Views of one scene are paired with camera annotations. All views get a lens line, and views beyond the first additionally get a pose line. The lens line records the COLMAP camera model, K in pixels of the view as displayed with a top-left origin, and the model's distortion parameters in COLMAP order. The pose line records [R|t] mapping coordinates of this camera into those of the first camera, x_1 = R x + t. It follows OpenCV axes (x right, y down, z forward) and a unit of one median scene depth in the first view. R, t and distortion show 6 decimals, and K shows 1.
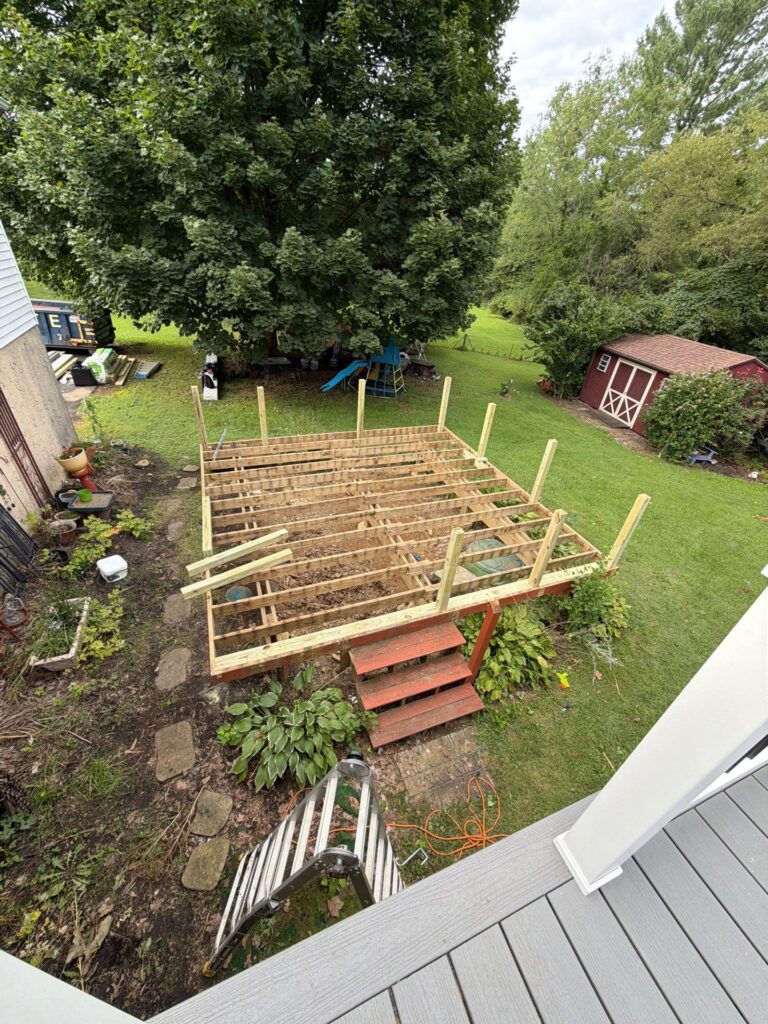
lens RADIAL K [[405.3, 0, 379.4], [0, 405.3, 506.5], [0, 0, 1]] dist [0.004508, -0.000575]
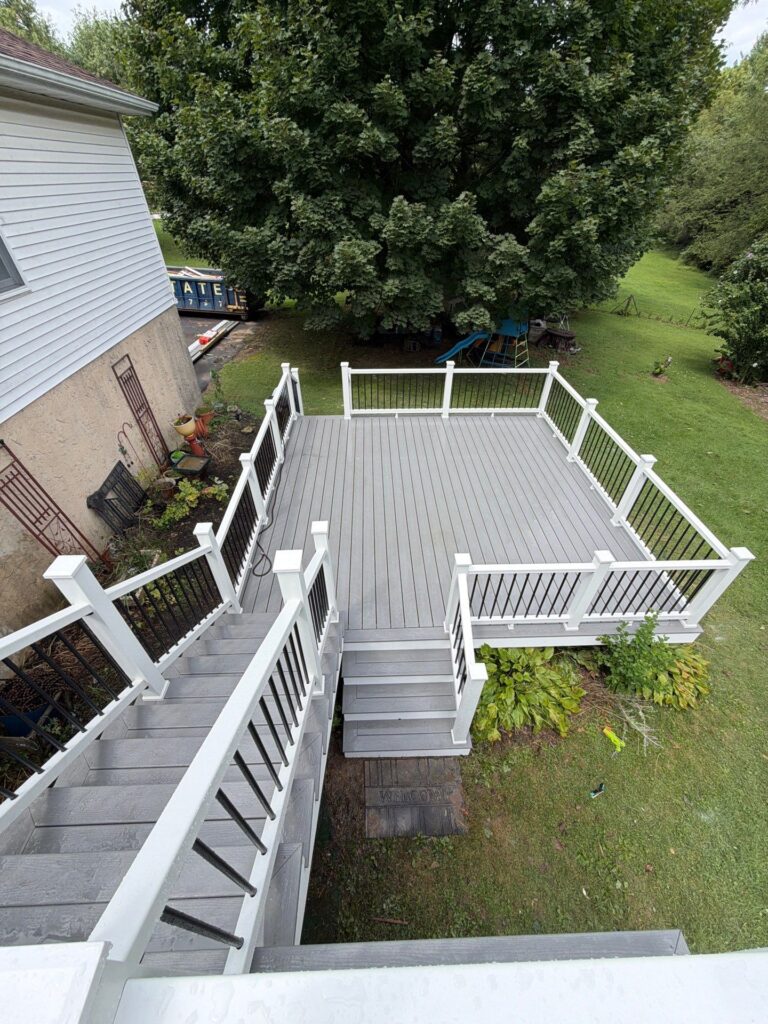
lens RADIAL K [[405.3, 0, 383.5], [0, 405.3, 503.2], [0, 0, 1]] dist [0.004508, -0.000575]
pose [[0.943005, 0.149371, -0.297371, 0.128299], [-0.123686, 0.986909, 0.103503, -0.066086], [0.308938, -0.060823, 0.949135, 0.037385]]
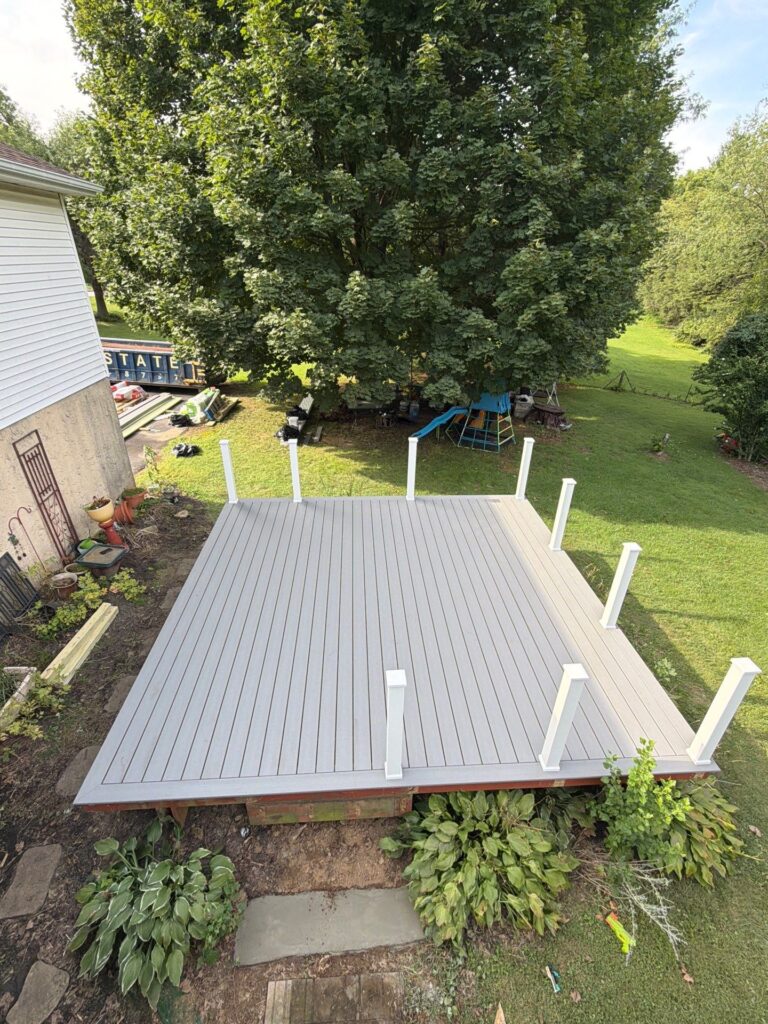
lens RADIAL K [[471.9, 0, 381.9], [0, 471.9, 507.0], [0, 0, 1]] dist [-0.005034, 0.000949]
pose [[0.950969, 0.086541, -0.296932, 0.180776], [-0.117891, 0.989001, -0.089321, -0.076727], [0.285936, 0.119947, 0.950712, 0.077800]]
